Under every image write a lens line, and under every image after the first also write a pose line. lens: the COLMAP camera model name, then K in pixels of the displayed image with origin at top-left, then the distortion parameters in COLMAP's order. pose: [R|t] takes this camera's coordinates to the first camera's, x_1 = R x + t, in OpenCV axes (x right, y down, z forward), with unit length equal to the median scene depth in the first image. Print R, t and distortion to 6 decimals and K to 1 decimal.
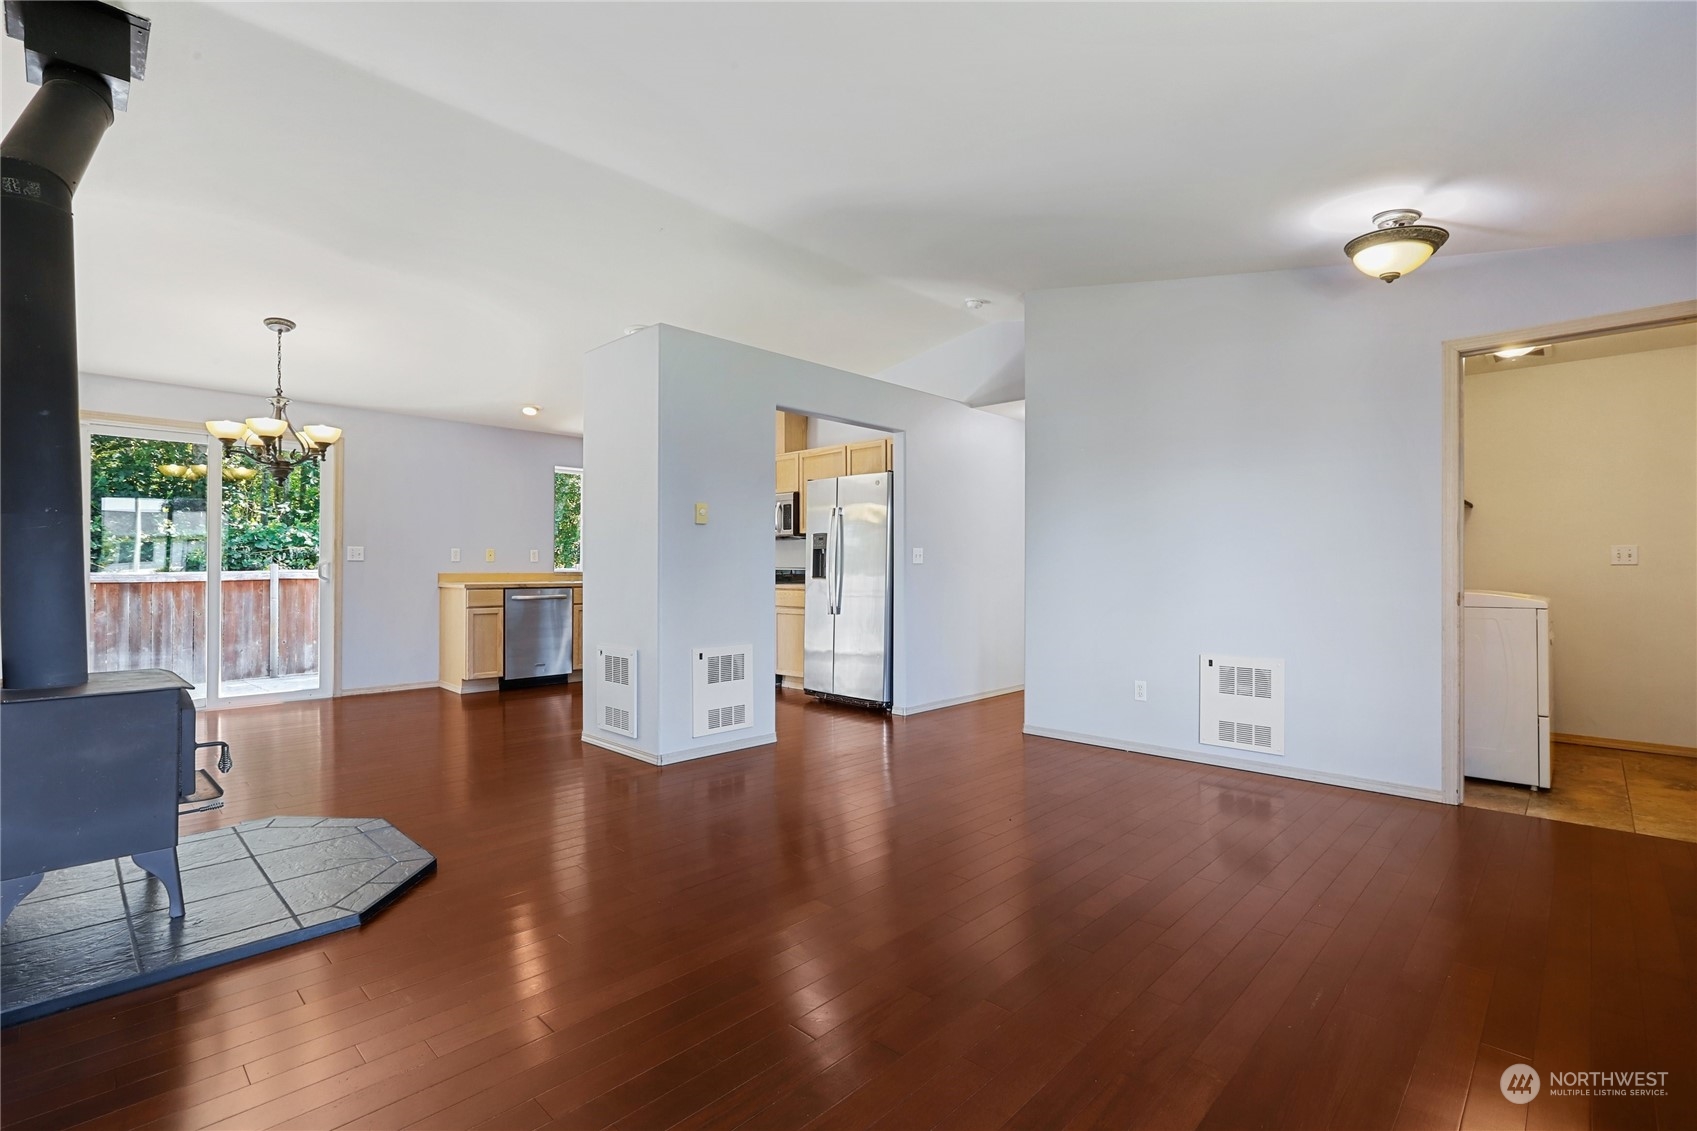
lens RADIAL K [[832.3, 0, 855.3], [0, 832.3, 552.7], [0, 0, 1]] dist [-0.000257, 0.000104]
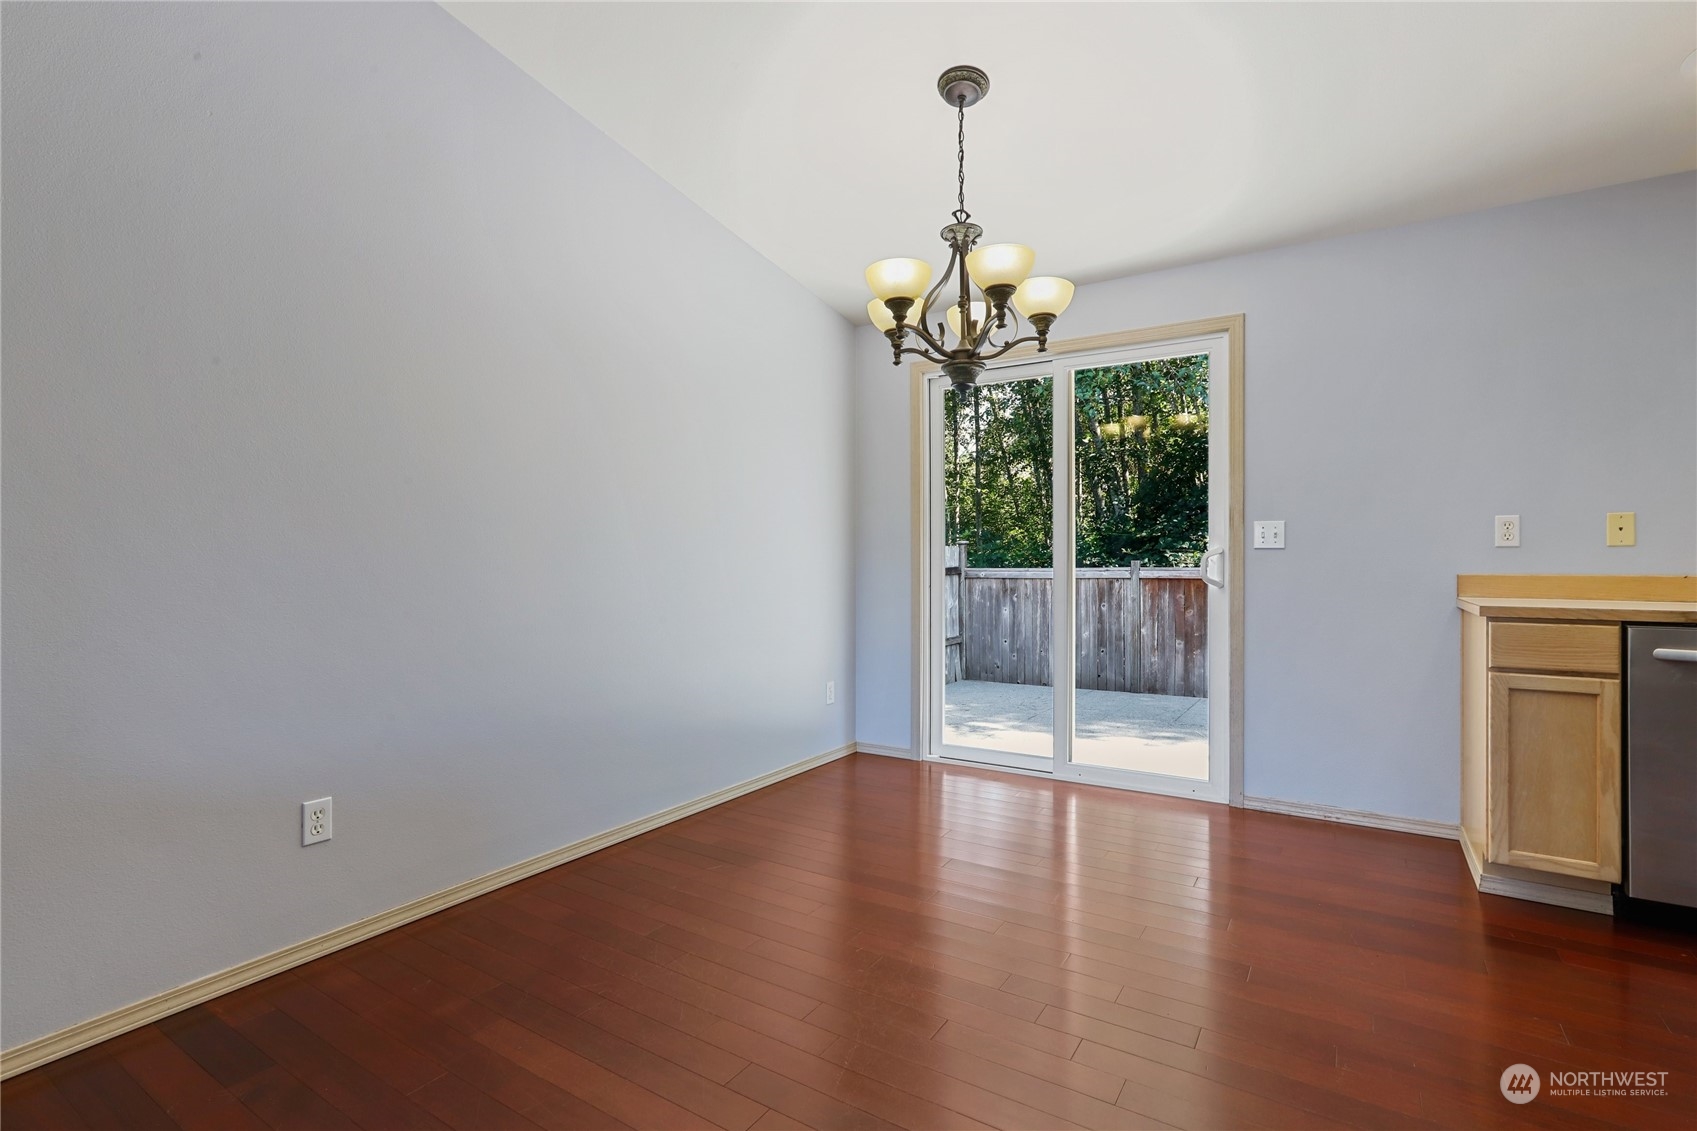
lens RADIAL K [[796.5, 0, 838.9], [0, 796.5, 564.0], [0, 0, 1]] dist [-0.002884, -0.000321]
pose [[0.197469, 0.004697, -0.980298, -0.174964], [0.014474, 0.999866, 0.007706, 0.012237], [0.980202, -0.015711, 0.197374, 0.645044]]
